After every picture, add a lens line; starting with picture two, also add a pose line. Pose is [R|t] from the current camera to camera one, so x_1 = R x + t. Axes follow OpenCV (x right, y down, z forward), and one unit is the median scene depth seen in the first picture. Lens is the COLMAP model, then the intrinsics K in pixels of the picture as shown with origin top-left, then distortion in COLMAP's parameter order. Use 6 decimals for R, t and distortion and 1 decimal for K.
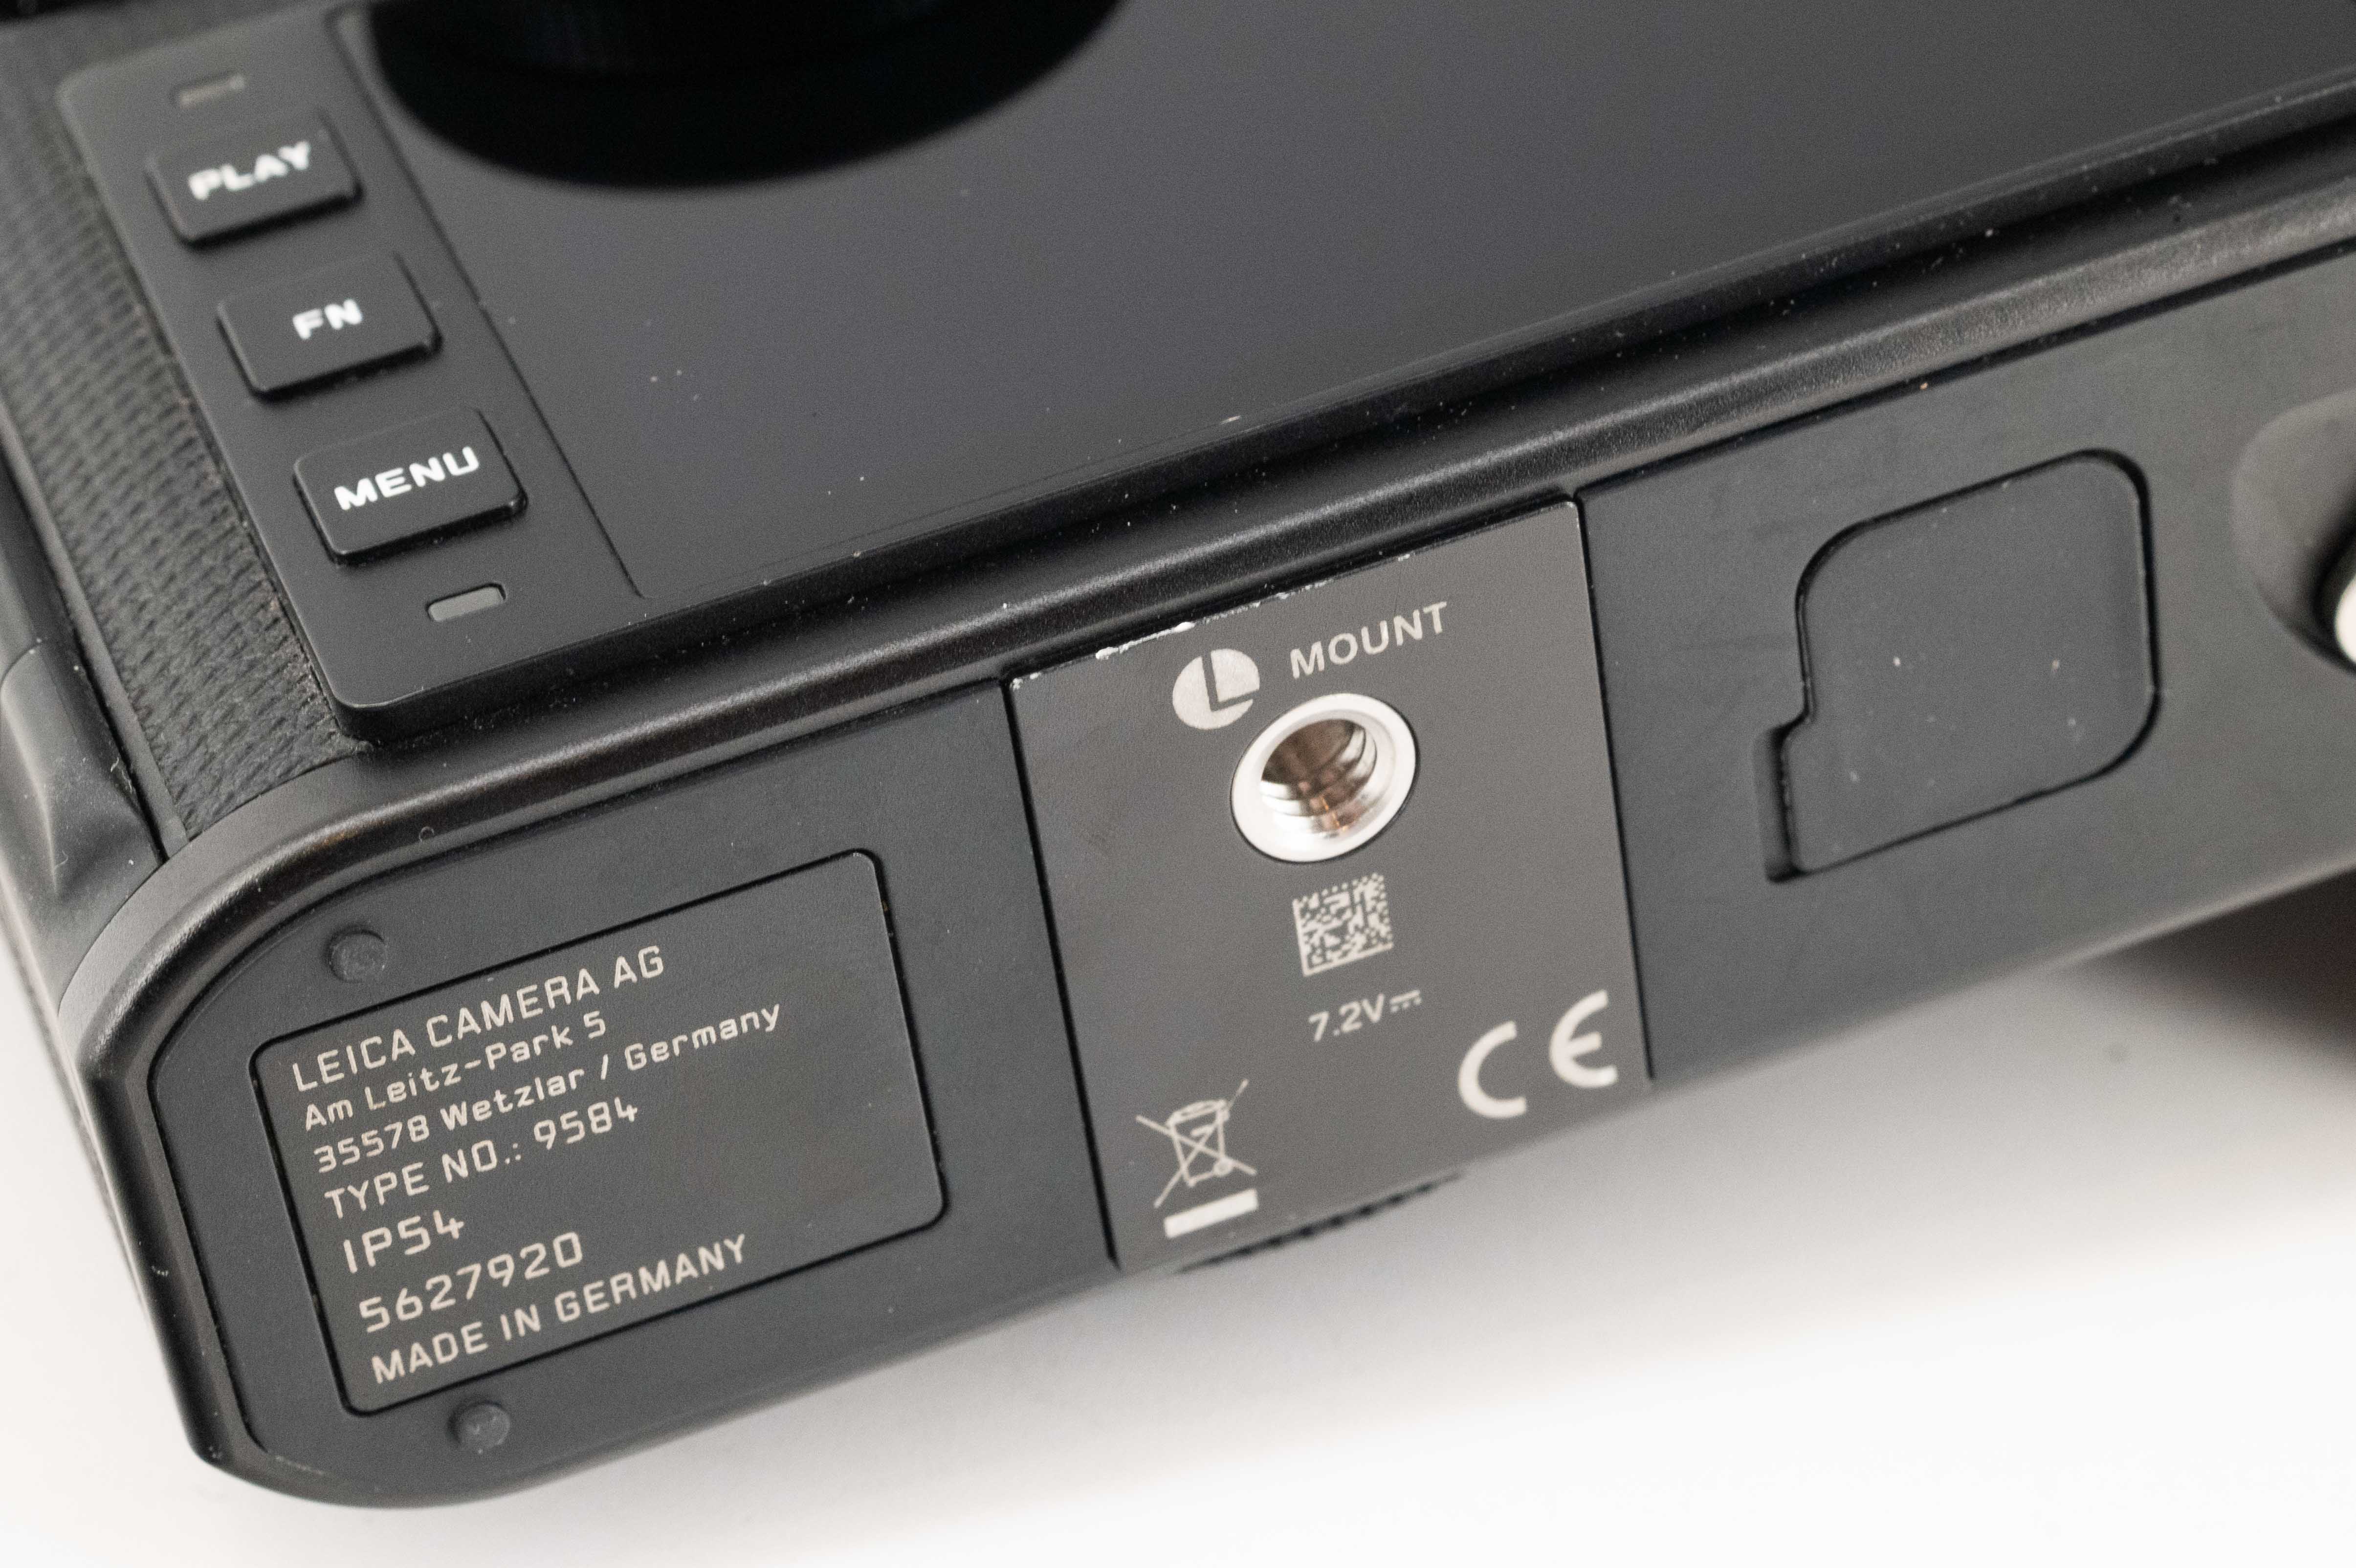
lens RADIAL K [[6897.4, 0, 1178.0], [0, 6897.4, 784.0], [0, 0, 1]] dist [-0.034073, -1.038518]
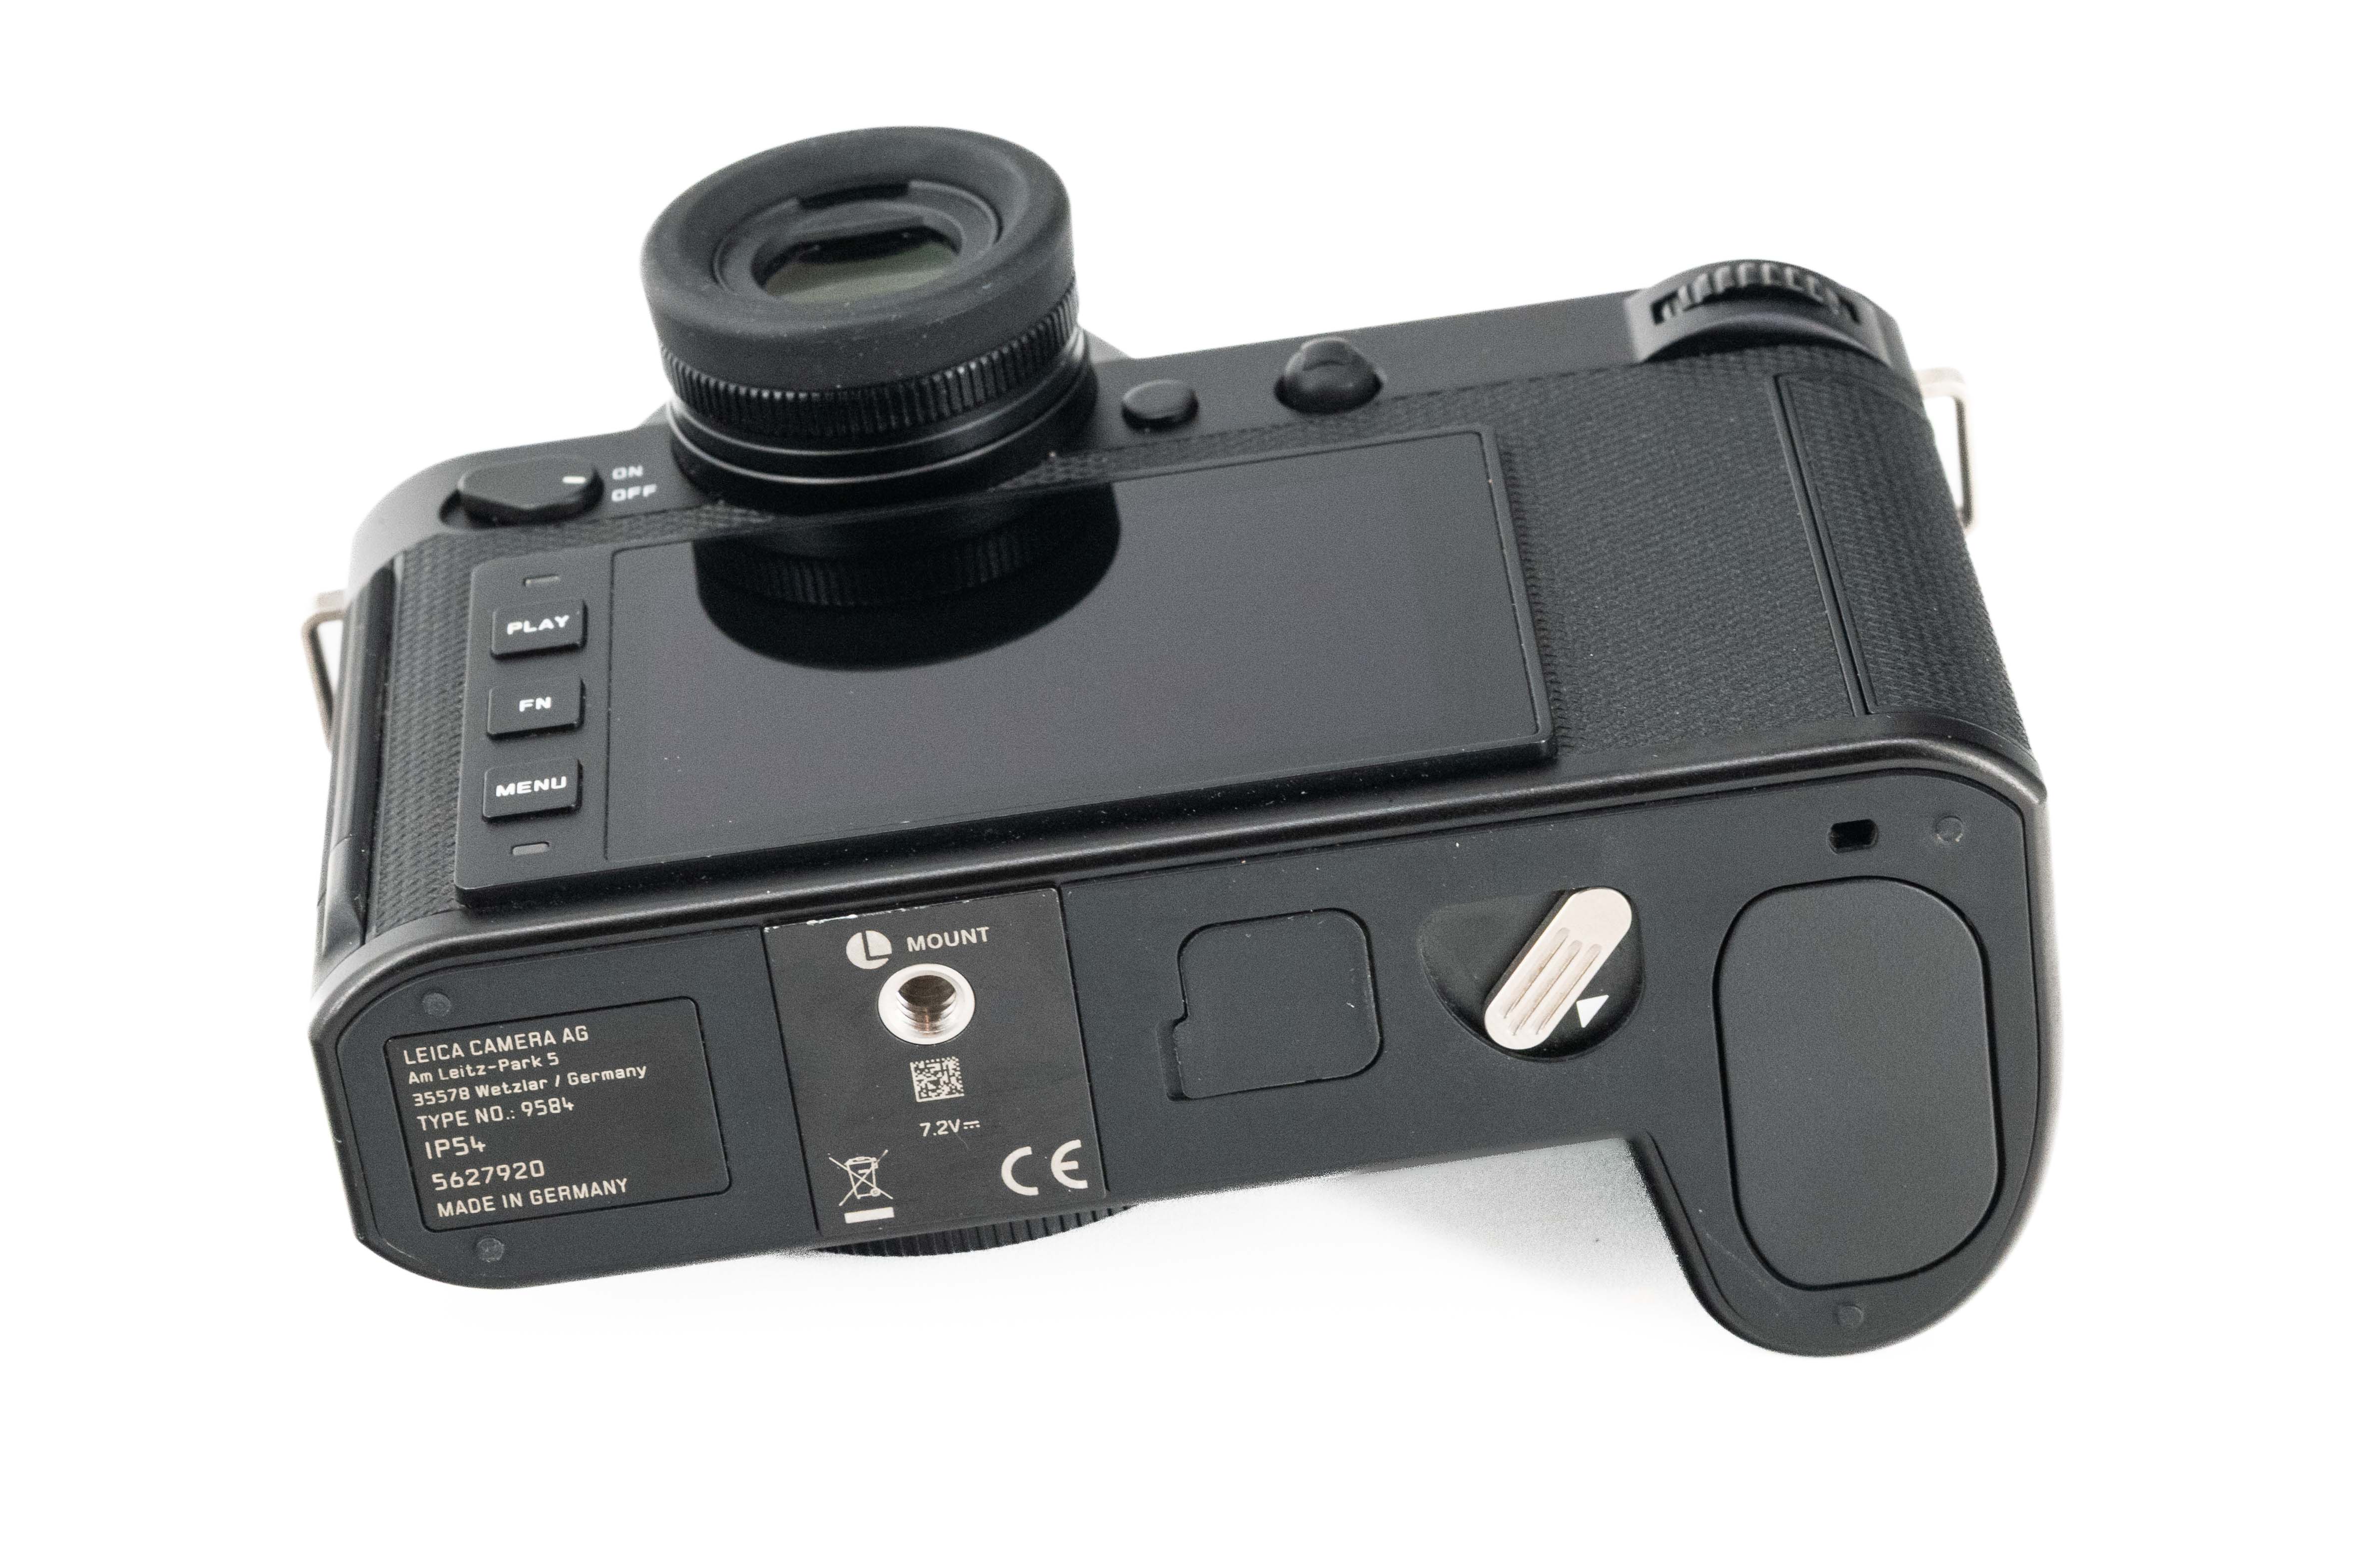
lens RADIAL K [[6897.9, 0, 1178.0], [0, 6897.9, 784.0], [0, 0, 1]] dist [-0.034073, -1.038518]
pose [[0.958172, 0.159548, -0.237593, 0.569665], [-0.172691, 0.984338, -0.035434, -0.005361], [0.228219, 0.074982, 0.970718, -0.968302]]
